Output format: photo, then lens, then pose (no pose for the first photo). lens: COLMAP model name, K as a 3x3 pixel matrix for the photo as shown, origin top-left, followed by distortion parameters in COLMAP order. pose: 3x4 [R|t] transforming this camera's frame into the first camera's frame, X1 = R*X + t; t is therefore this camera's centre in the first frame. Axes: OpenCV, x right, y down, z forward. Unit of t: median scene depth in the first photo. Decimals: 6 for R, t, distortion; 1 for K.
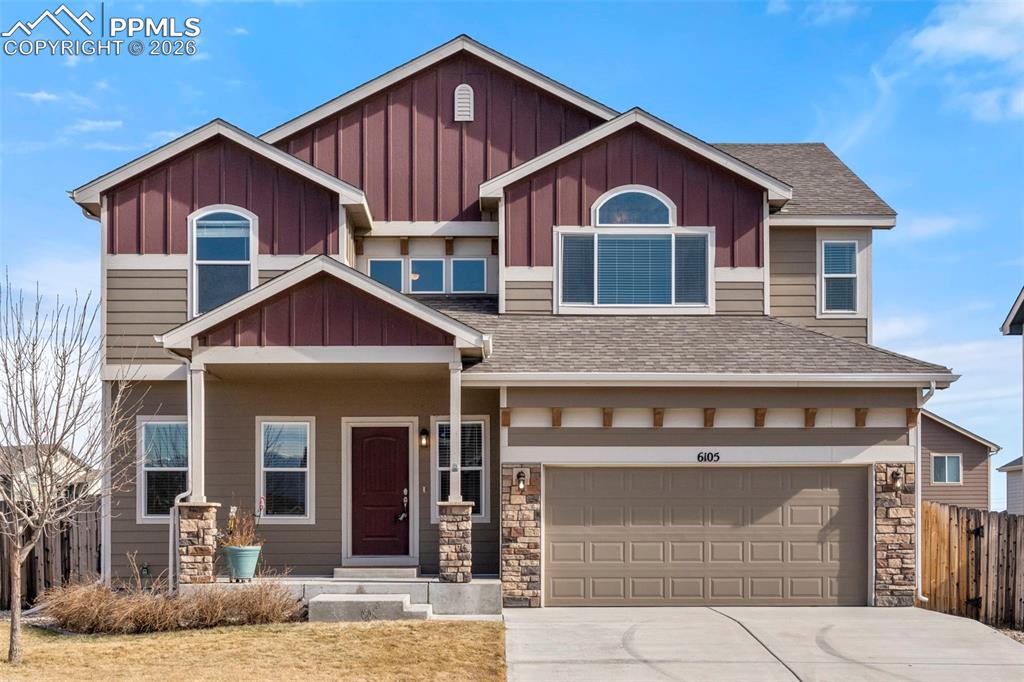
lens RADIAL K [[1396.4, 0, 514.1], [0, 1396.4, 511.7], [0, 0, 1]] dist [0.012844, 0.002356]
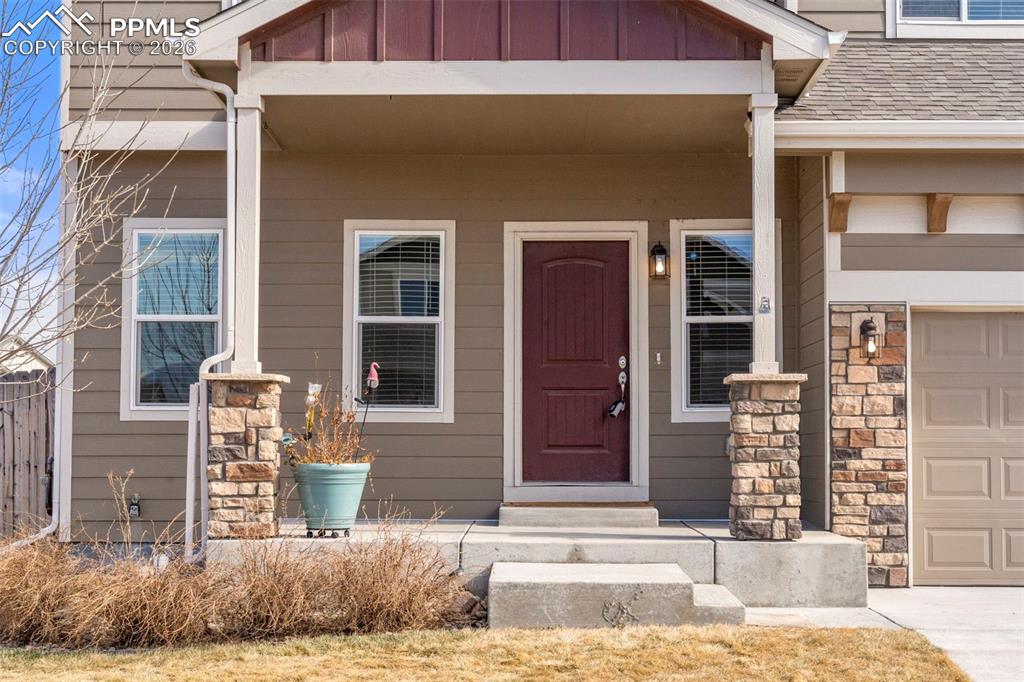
lens RADIAL K [[1683.3, 0, 512.0], [0, 1683.3, 341.0], [0, 0, 1]] dist [0.000849, 0.011415]
pose [[0.999522, 0.002517, -0.030800, -0.106087], [-0.004061, 0.998733, -0.050167, 0.010469], [0.030635, 0.050268, 0.998266, 0.380188]]
